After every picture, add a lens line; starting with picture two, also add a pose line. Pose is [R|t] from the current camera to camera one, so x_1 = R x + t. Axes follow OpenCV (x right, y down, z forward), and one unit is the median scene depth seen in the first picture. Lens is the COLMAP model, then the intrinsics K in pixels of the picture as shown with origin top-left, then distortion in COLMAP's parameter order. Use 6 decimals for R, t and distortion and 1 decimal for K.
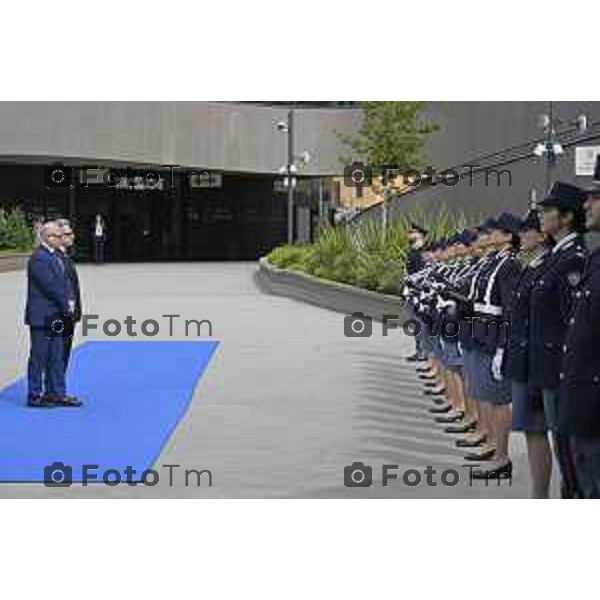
lens RADIAL K [[2401.7, 0, 300.0], [0, 2401.7, 300.0], [0, 0, 1]] dist [0.093599, 2.912290]
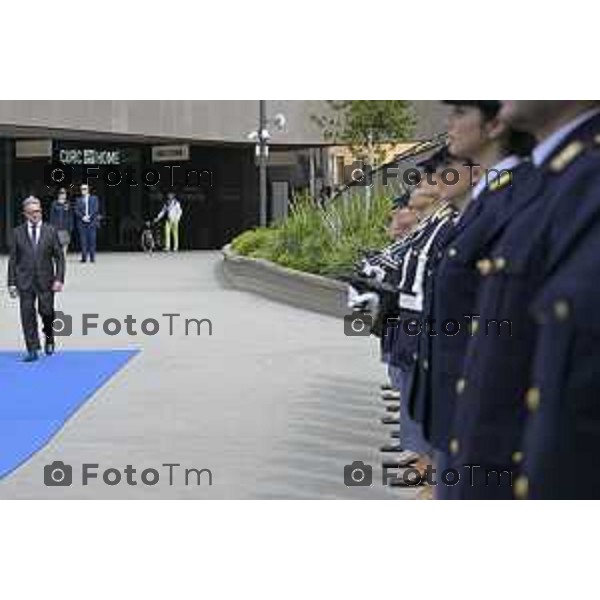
lens RADIAL K [[2245.6, 0, 300.0], [0, 2245.6, 300.0], [0, 0, 1]] dist [0.089581, -0.036757]
pose [[0.998986, -0.009894, -0.043912, 0.046187], [0.009932, 0.999950, 0.000649, 0.001341], [0.043903, -0.001085, 0.999035, 0.265246]]
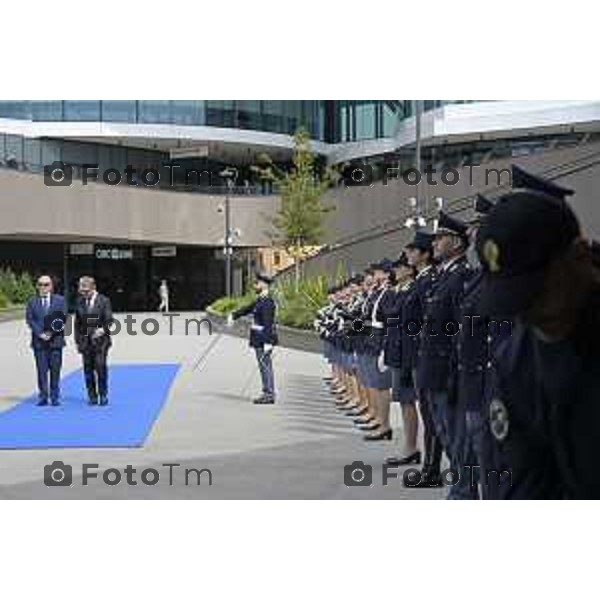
lens RADIAL K [[1942.6, 0, 300.0], [0, 1942.6, 300.0], [0, 0, 1]] dist [0.151367, 0.760724]
pose [[0.999056, -0.015454, 0.040590, -0.009156], [0.016750, 0.999355, -0.031772, 0.016143], [-0.040073, 0.032422, 0.998671, -0.112282]]
